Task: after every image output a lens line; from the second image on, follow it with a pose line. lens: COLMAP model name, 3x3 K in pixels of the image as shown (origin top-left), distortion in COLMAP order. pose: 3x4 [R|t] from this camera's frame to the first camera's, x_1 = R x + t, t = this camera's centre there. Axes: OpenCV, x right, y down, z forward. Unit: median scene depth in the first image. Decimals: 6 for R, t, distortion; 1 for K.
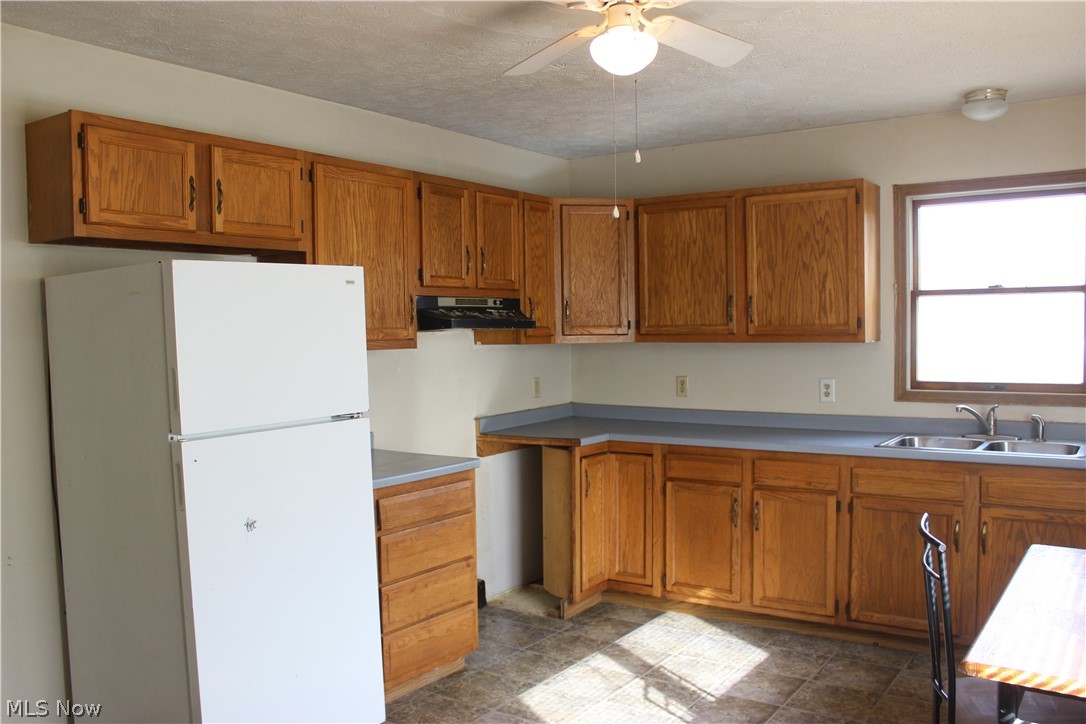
lens RADIAL K [[924.1, 0, 540.3], [0, 924.1, 375.8], [0, 0, 1]] dist [-0.161116, 0.145900]
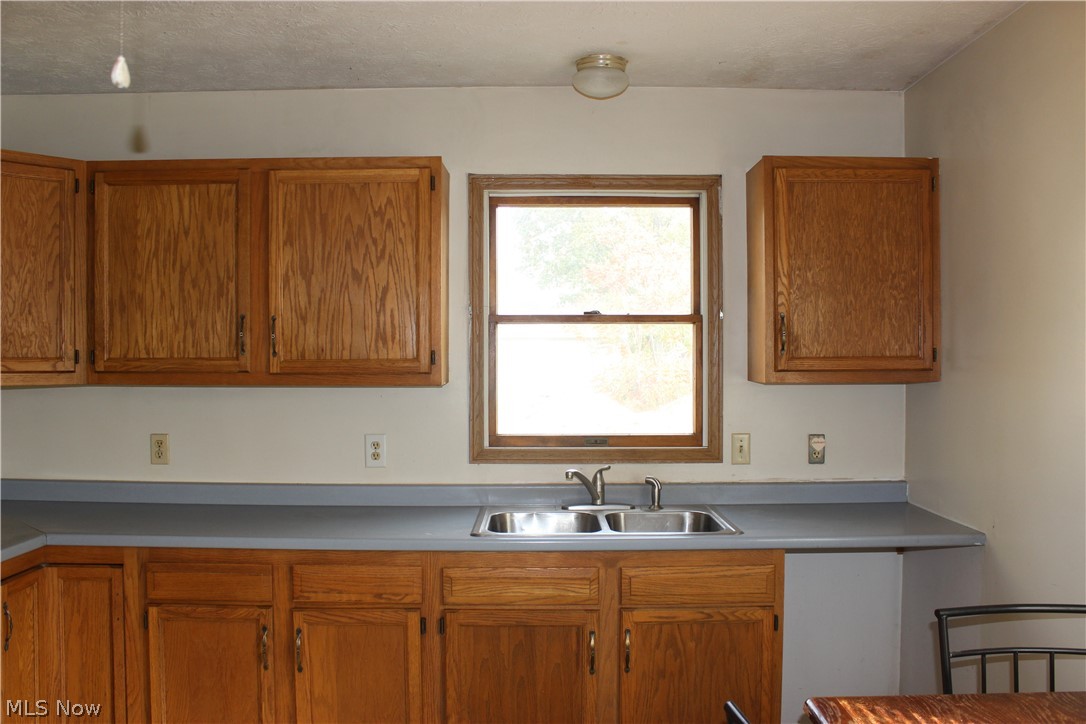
lens RADIAL K [[924.1, 0, 540.3], [0, 924.1, 375.8], [0, 0, 1]] dist [-0.161116, 0.145900]
pose [[0.820708, 0.003592, 0.571336, 0.007313], [0.017591, 0.999347, -0.031551, -0.019108], [-0.571076, 0.035945, 0.820110, 0.348076]]
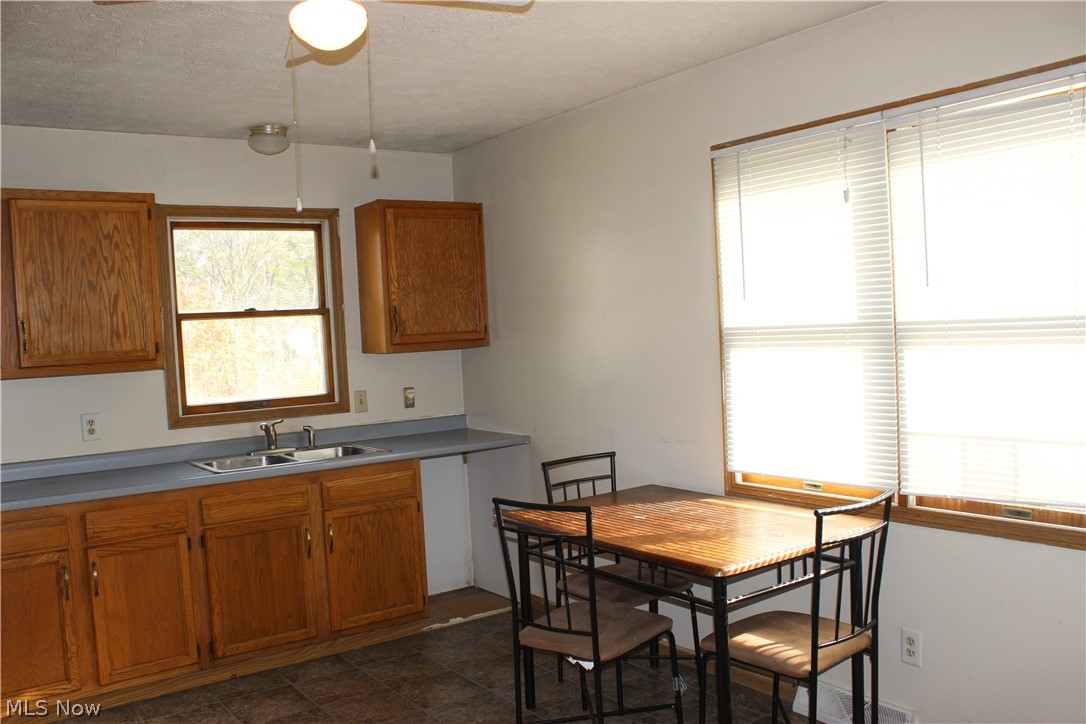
lens RADIAL K [[924.1, 0, 540.3], [0, 924.1, 375.8], [0, 0, 1]] dist [-0.161116, 0.145900]
pose [[0.336862, -0.048642, 0.940297, -0.375131], [0.091431, 0.995635, 0.018750, -0.010648], [-0.937104, 0.079656, 0.339839, 0.307971]]
